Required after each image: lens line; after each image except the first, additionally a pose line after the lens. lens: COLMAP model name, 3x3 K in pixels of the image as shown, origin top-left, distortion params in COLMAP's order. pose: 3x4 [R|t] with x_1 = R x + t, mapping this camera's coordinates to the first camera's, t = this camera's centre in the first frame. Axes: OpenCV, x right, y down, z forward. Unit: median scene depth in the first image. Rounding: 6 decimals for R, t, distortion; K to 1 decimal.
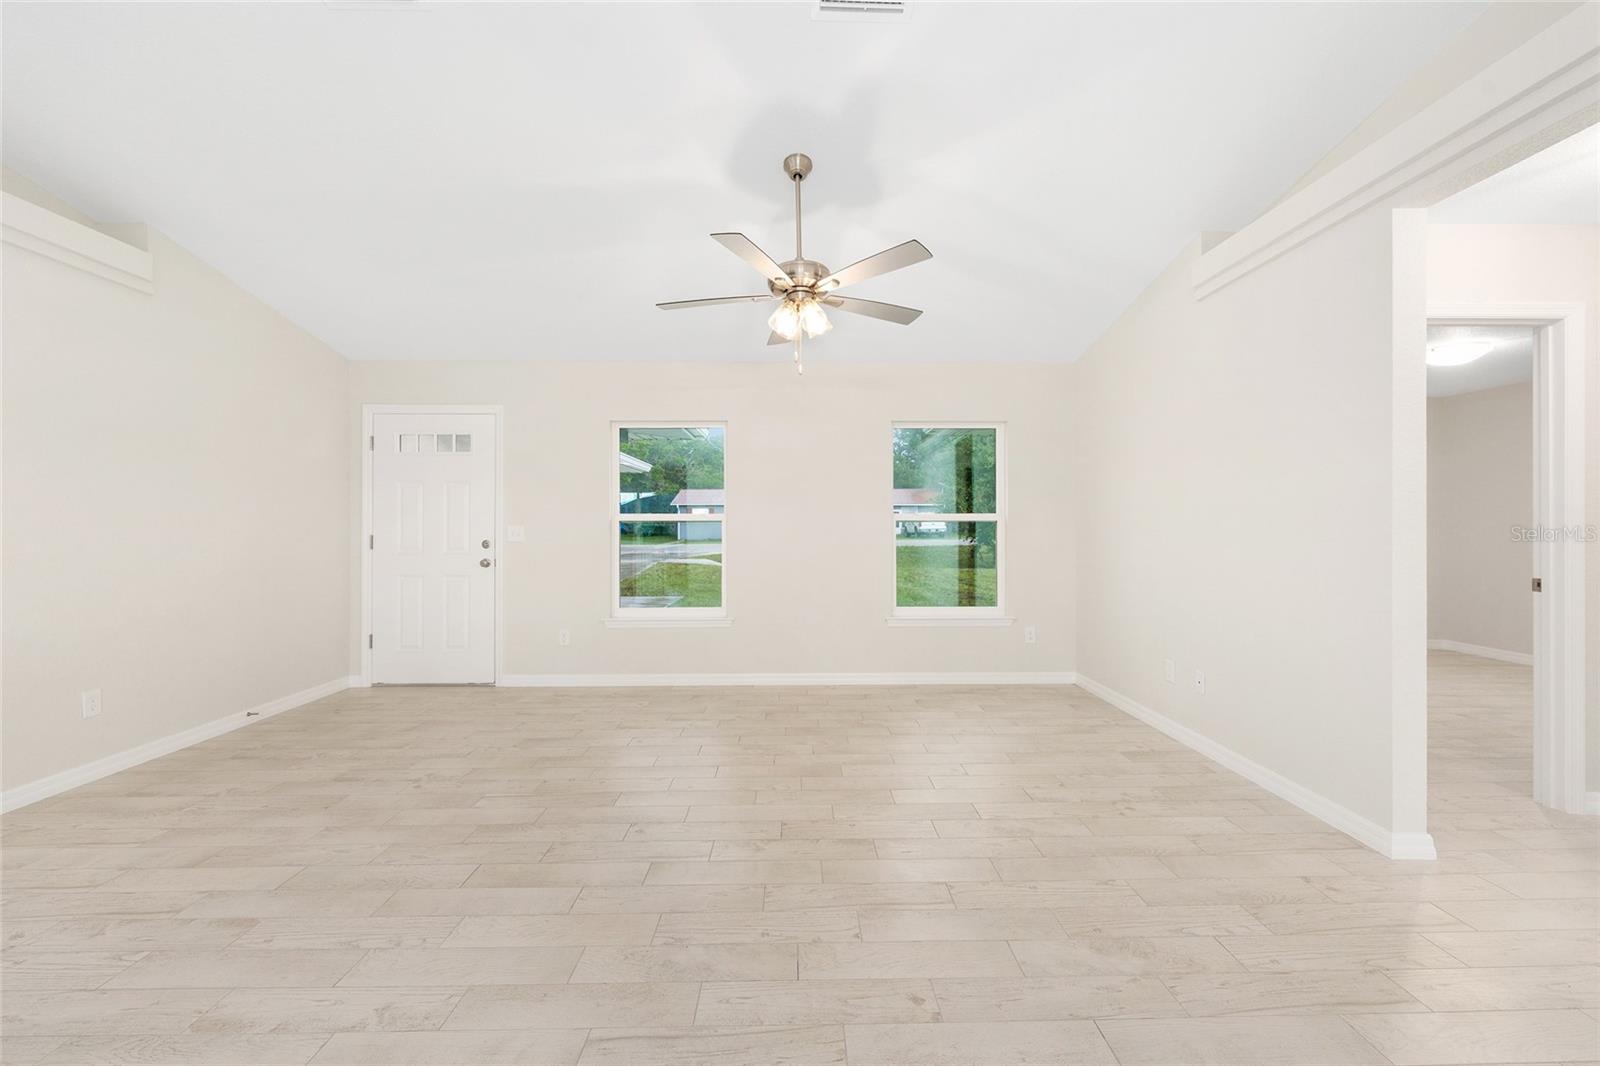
lens RADIAL K [[645.9, 0, 805.1], [0, 645.9, 526.9], [0, 0, 1]] dist [-0.003695, 0.003298]
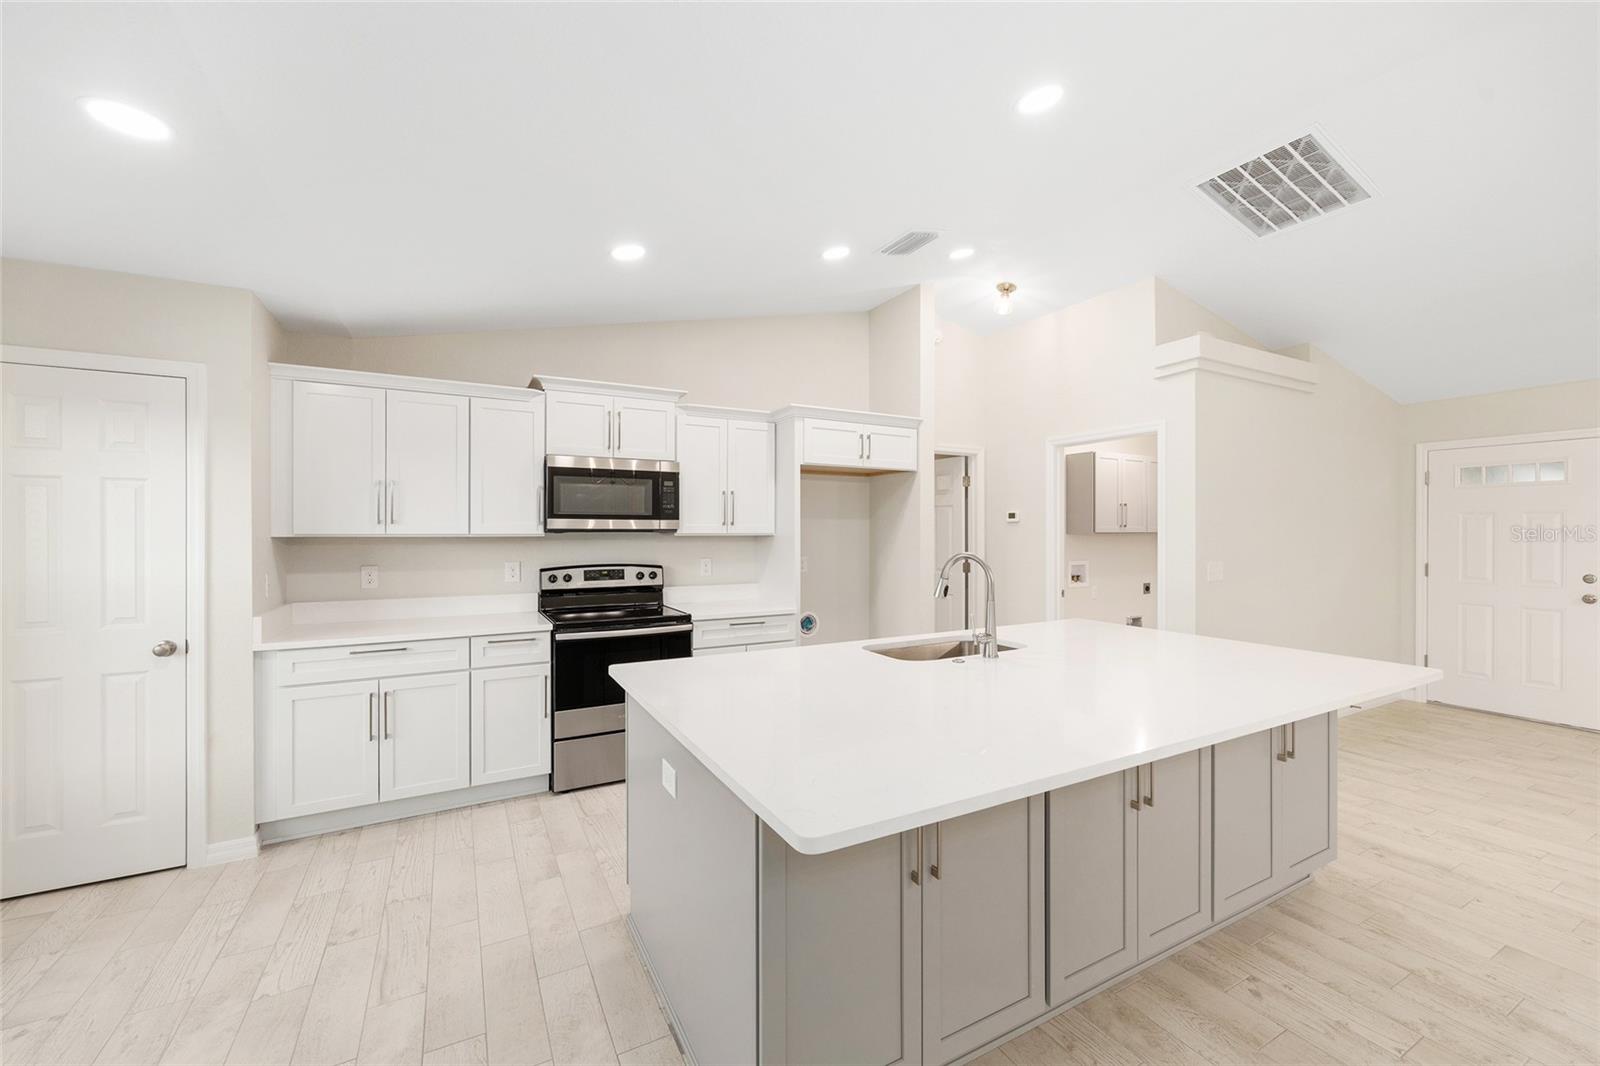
lens RADIAL K [[641.6, 0, 803.9], [0, 641.6, 533.1], [0, 0, 1]] dist [-0.005293, 0.003098]
pose [[0.463459, 0.004706, -0.886106, -0.252121], [0.001643, 0.999980, 0.006170, -0.057523], [0.886117, -0.004316, 0.463441, -0.529451]]
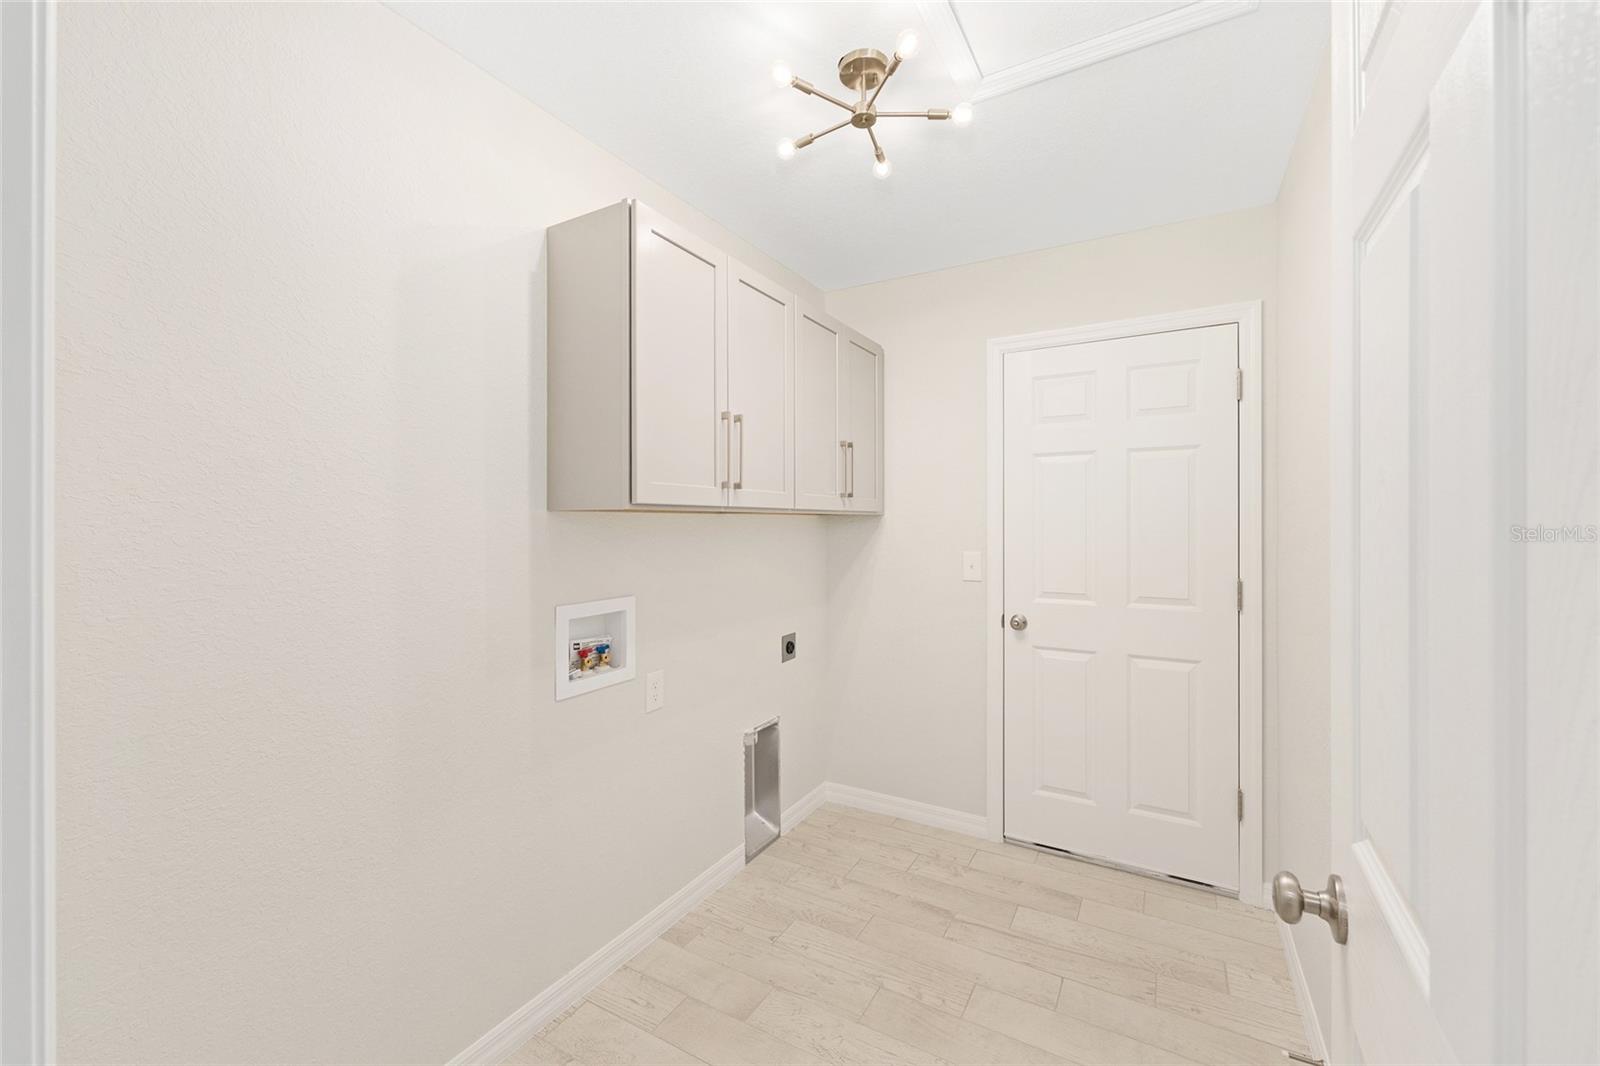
lens RADIAL K [[645.9, 0, 805.1], [0, 645.9, 526.9], [0, 0, 1]] dist [-0.003695, 0.003298]
pose [[0.856017, 0.004107, -0.516932, -0.963542], [-0.002242, 0.999989, 0.004232, -0.035976], [0.516943, -0.002464, 0.856016, 0.477468]]
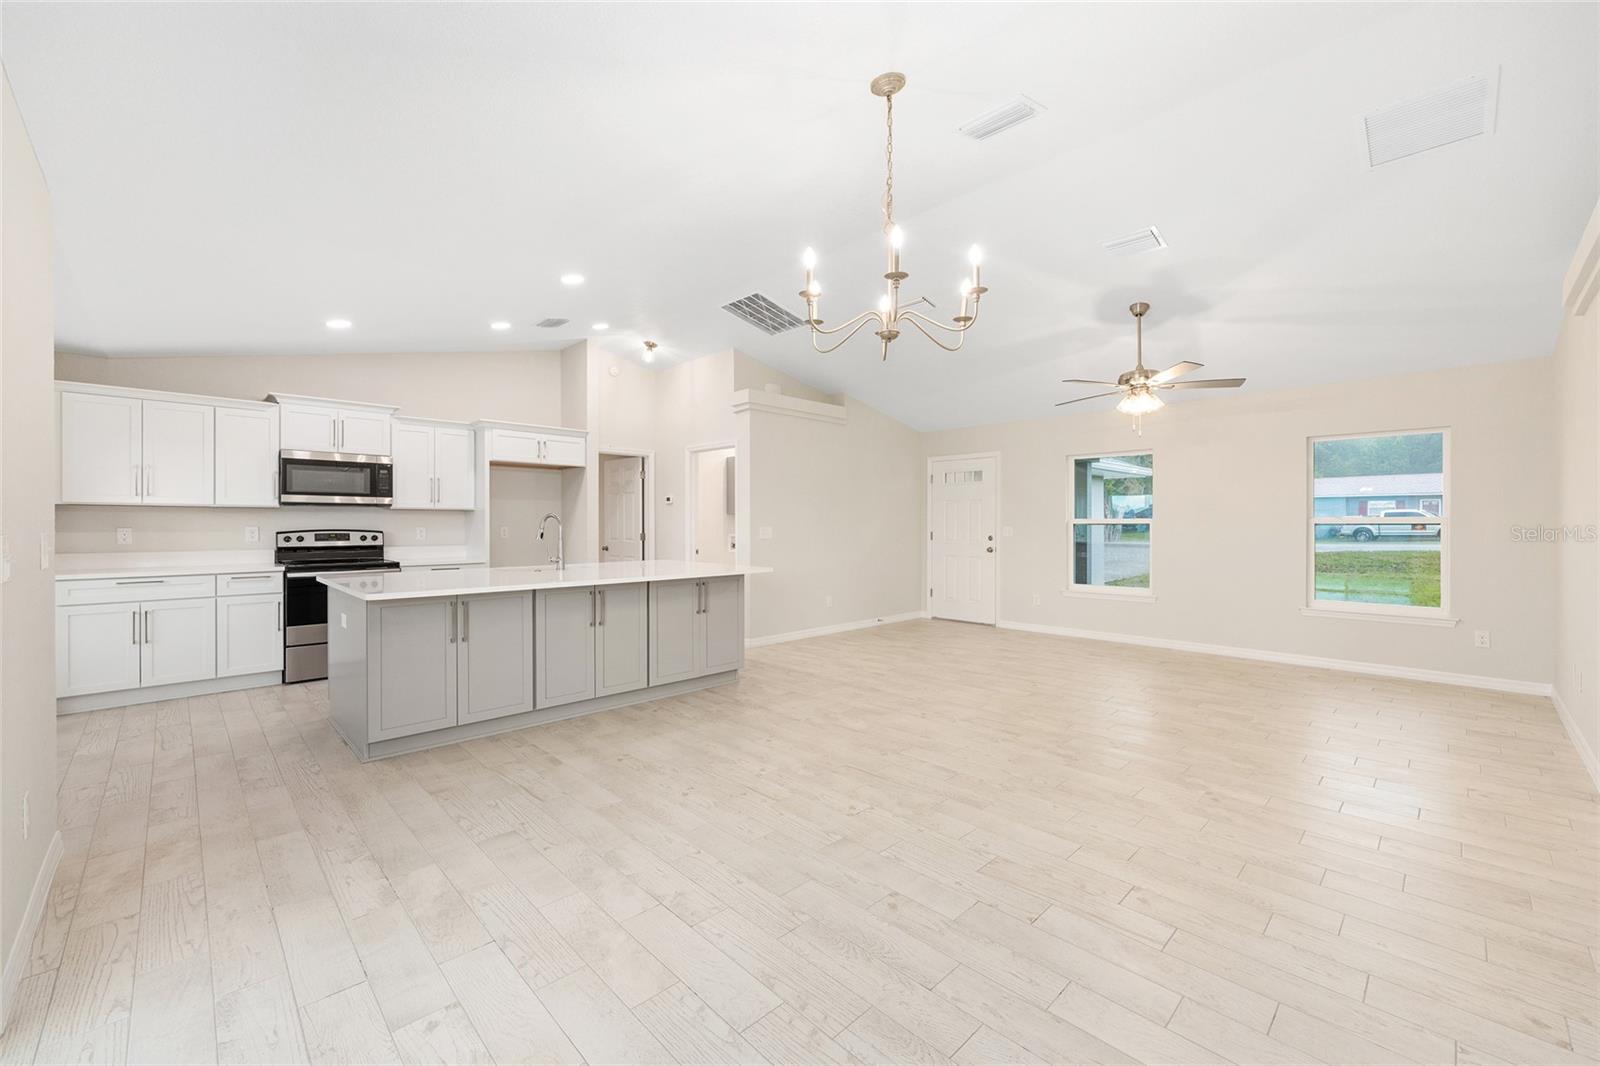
lens RADIAL K [[645.9, 0, 805.1], [0, 645.9, 526.9], [0, 0, 1]] dist [-0.003695, 0.003298]
pose [[0.686513, 0.004177, -0.727105, 0.450547], [0.000879, 0.999978, 0.006574, -0.015046], [0.727117, -0.005153, 0.686494, -0.555929]]
